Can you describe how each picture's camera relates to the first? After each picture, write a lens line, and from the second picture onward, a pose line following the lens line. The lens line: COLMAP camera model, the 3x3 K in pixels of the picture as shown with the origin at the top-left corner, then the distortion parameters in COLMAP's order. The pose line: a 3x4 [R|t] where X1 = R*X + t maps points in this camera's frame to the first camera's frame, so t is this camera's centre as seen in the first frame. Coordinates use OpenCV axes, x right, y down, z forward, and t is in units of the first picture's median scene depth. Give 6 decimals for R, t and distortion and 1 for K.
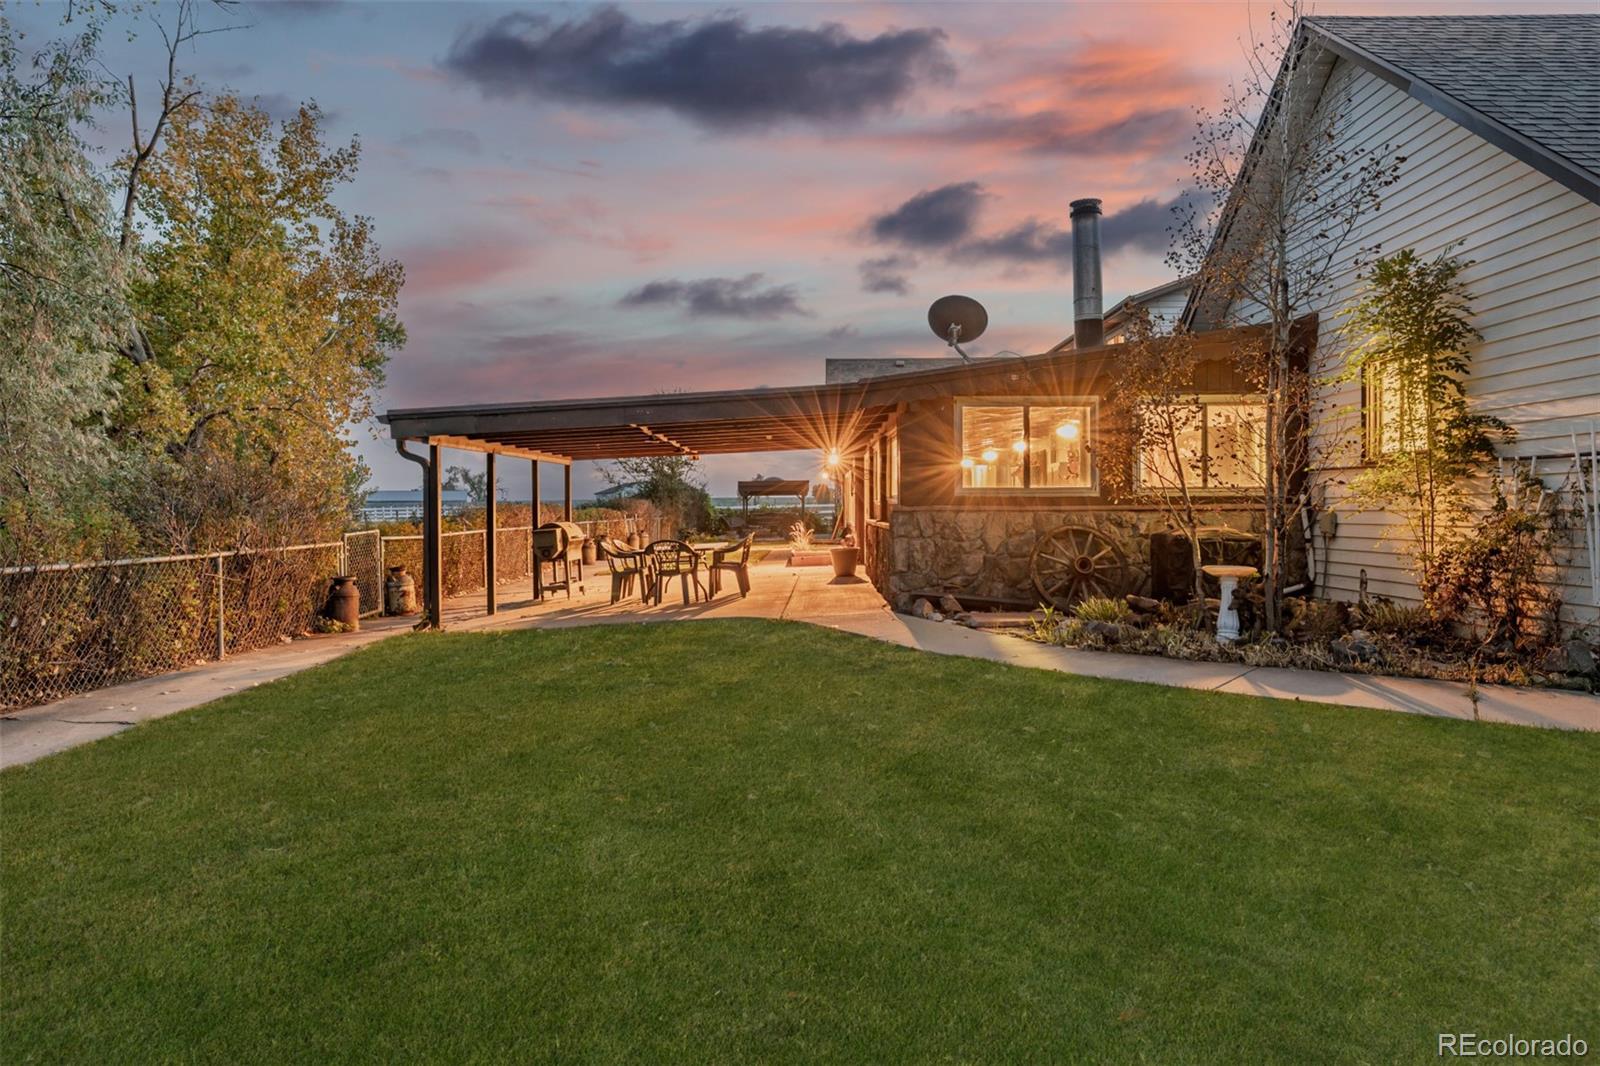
lens RADIAL K [[1015.2, 0, 803.7], [0, 1015.2, 521.6], [0, 0, 1]] dist [-0.005384, -0.000474]
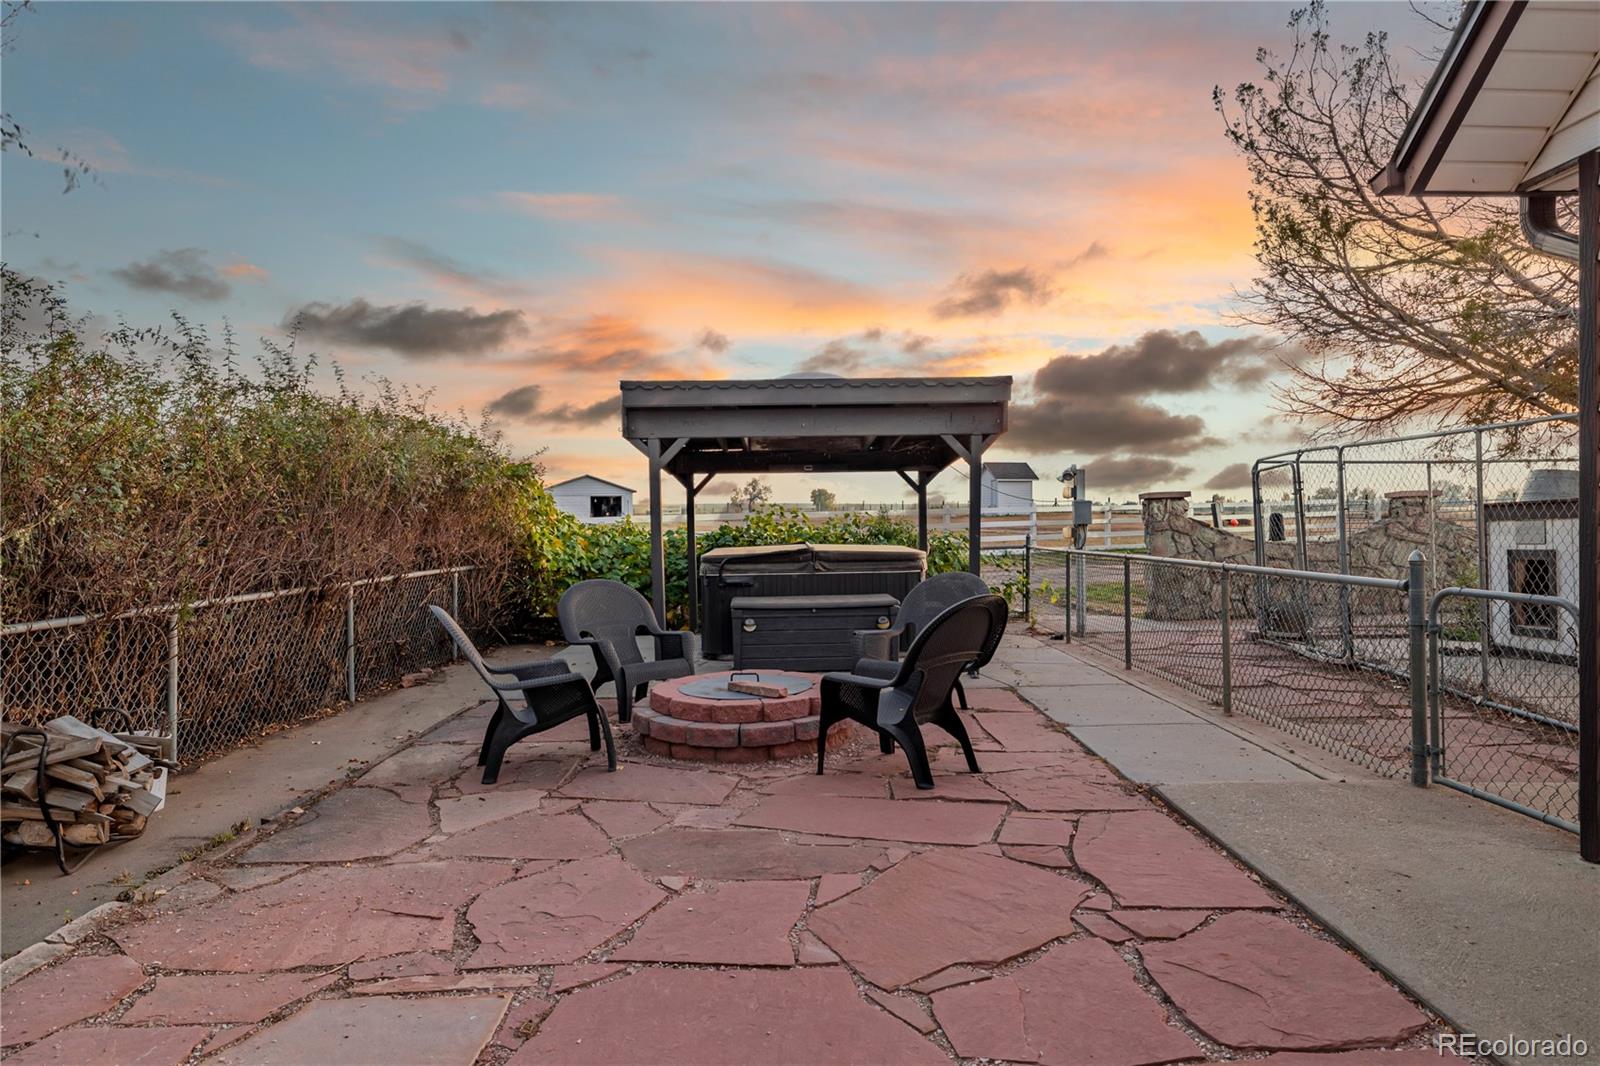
lens RADIAL K [[970.1, 0, 797.7], [0, 970.1, 531.9], [0, 0, 1]] dist [-0.004175, -0.000655]
pose [[0.999995, 0.001594, 0.002764, 0.689291], [-0.001585, 0.999993, -0.003271, -0.031638], [-0.002770, 0.003266, 0.999991, -0.962479]]
